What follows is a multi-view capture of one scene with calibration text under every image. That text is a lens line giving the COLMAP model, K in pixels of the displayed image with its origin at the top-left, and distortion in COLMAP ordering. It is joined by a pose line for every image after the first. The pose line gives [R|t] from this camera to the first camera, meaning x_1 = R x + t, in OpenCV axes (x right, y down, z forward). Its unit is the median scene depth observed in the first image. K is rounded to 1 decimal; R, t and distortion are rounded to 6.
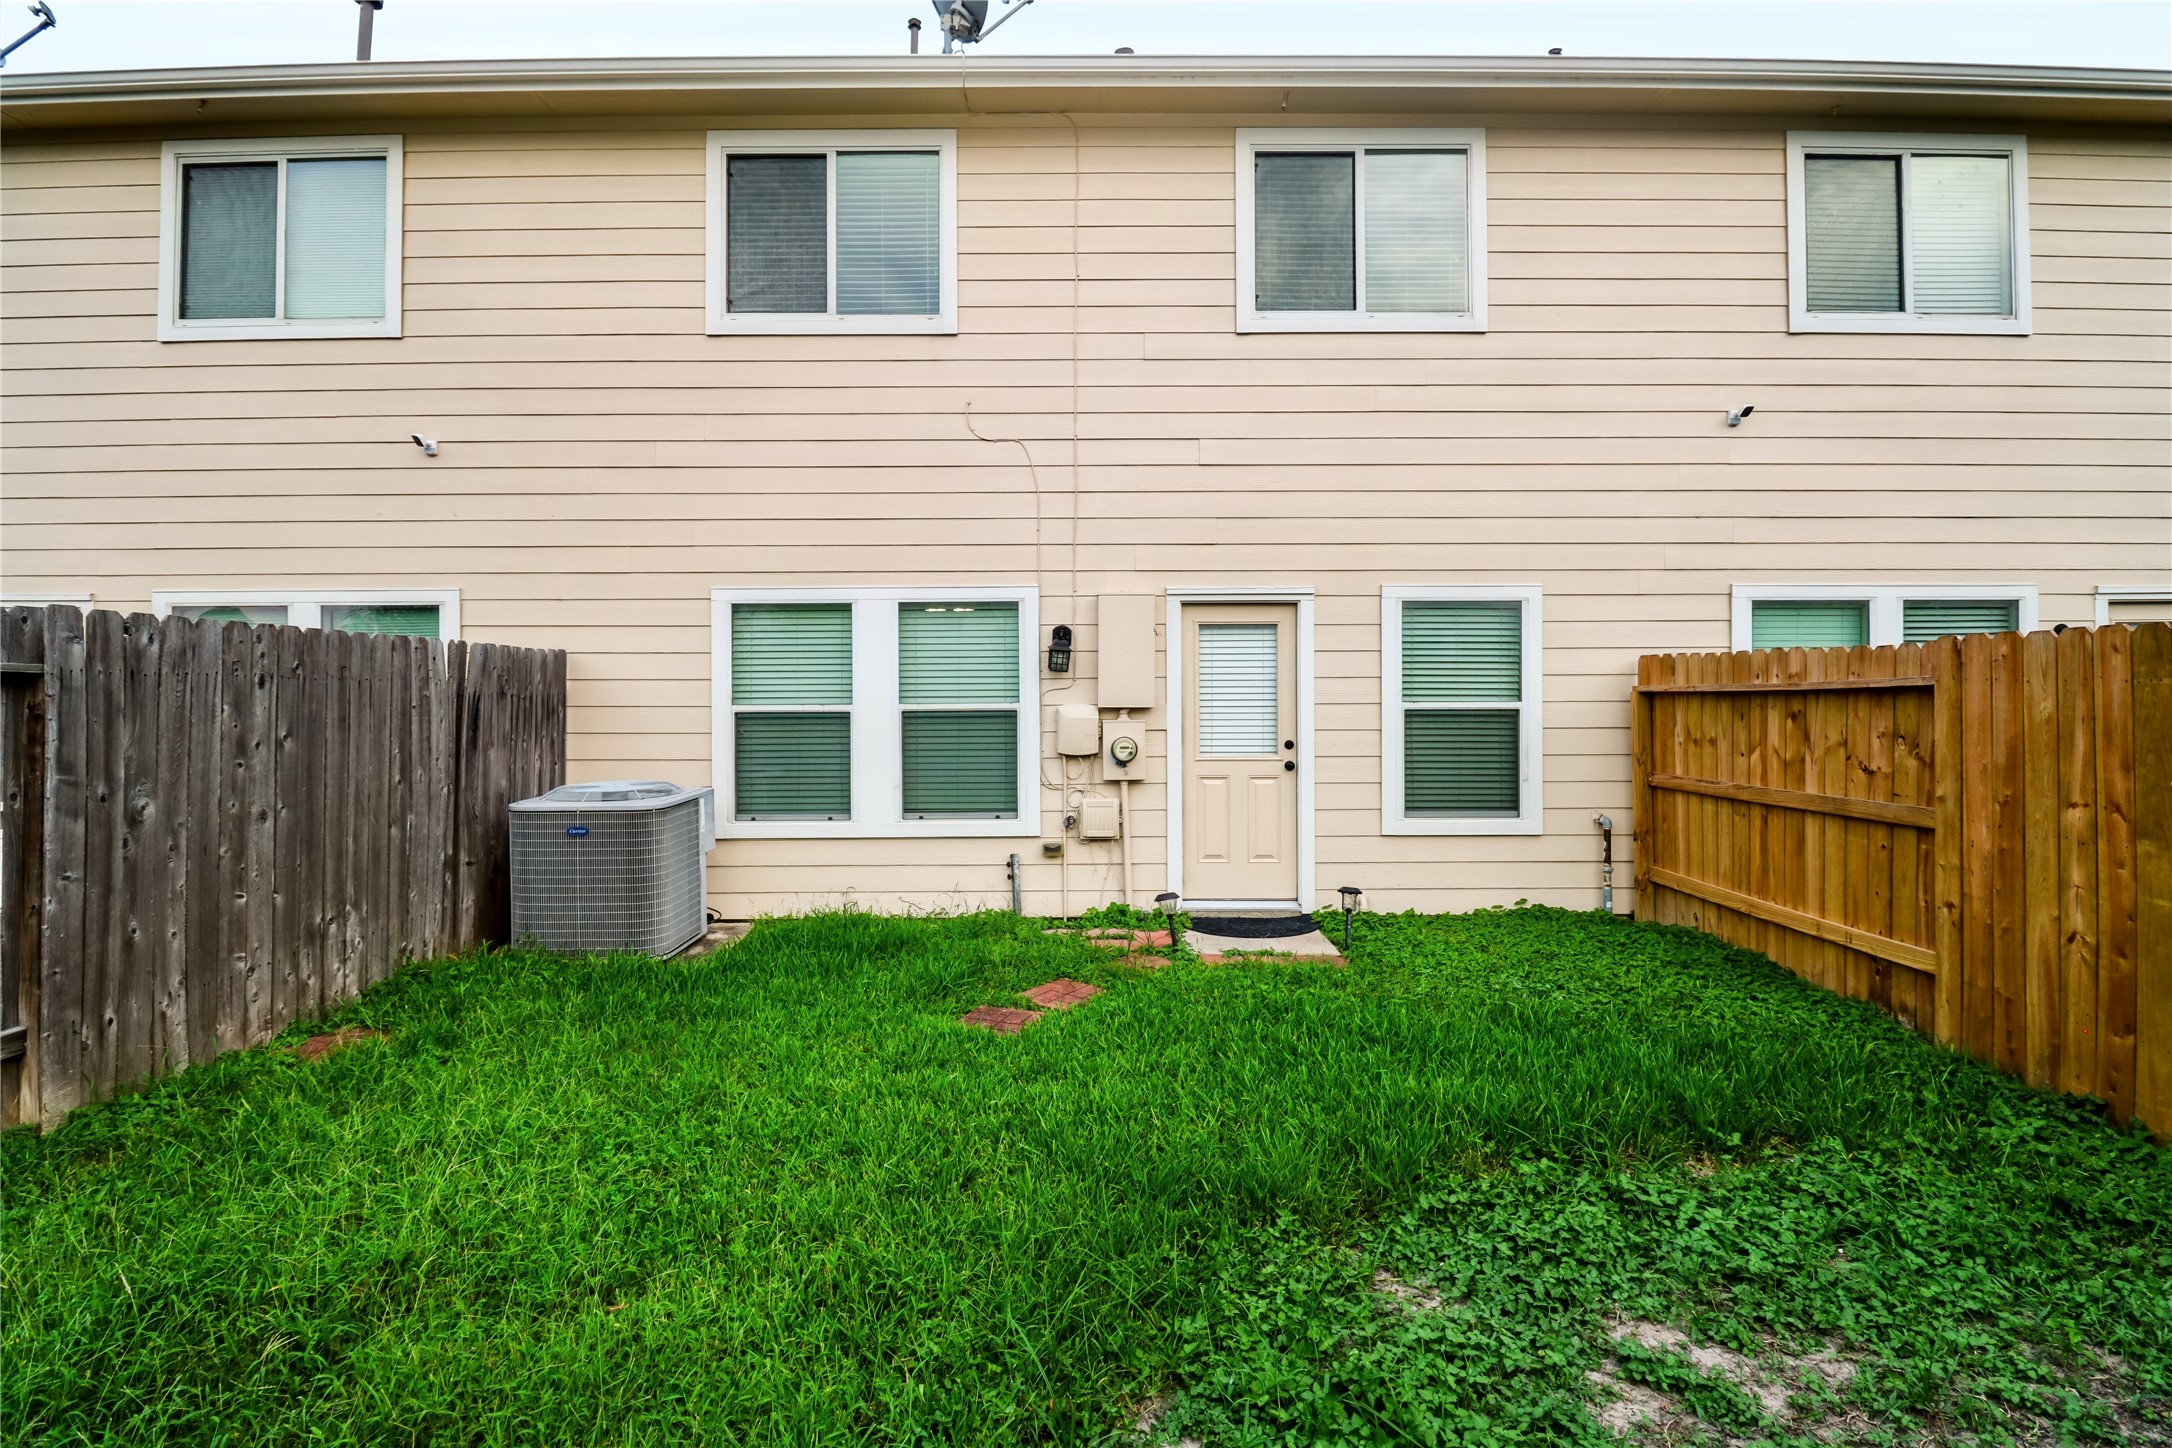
lens RADIAL K [[1068.7, 0, 1086.0], [0, 1068.7, 724.0], [0, 0, 1]] dist [0.002450, -0.016487]
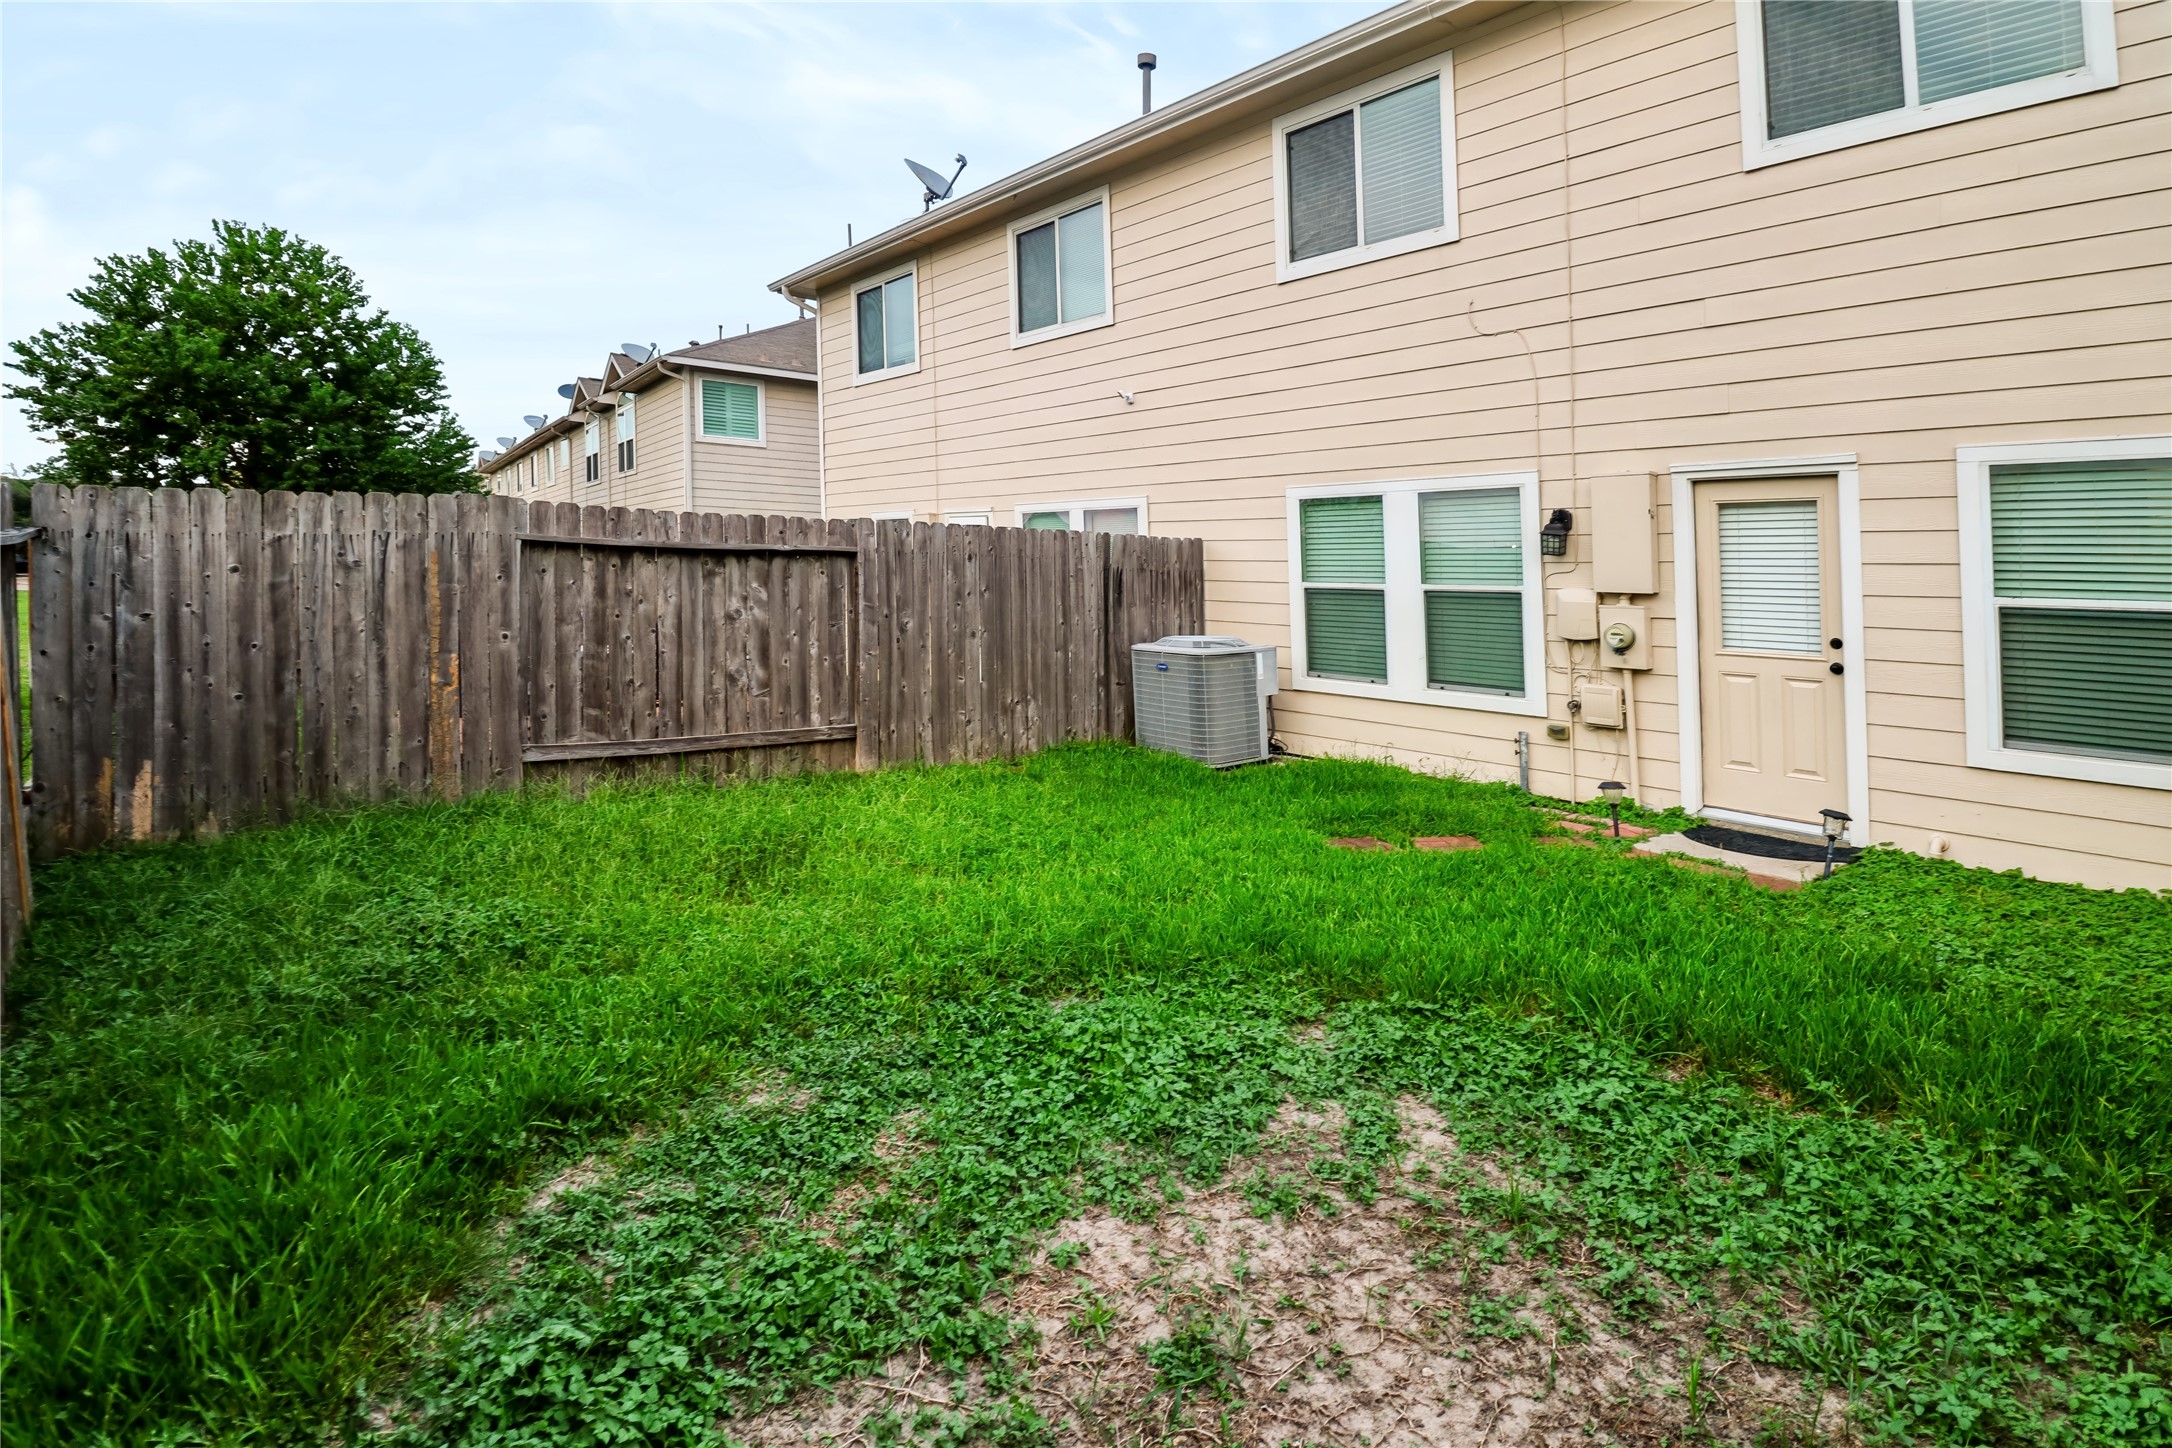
lens RADIAL K [[1117.2, 0, 1086.0], [0, 1117.2, 724.0], [0, 0, 1]] dist [-0.015629, -0.000138]
pose [[0.634015, 0.116644, -0.764473, 0.530305], [-0.044314, 0.992415, 0.114671, 0.008614], [0.772050, -0.038826, 0.634374, -0.023725]]
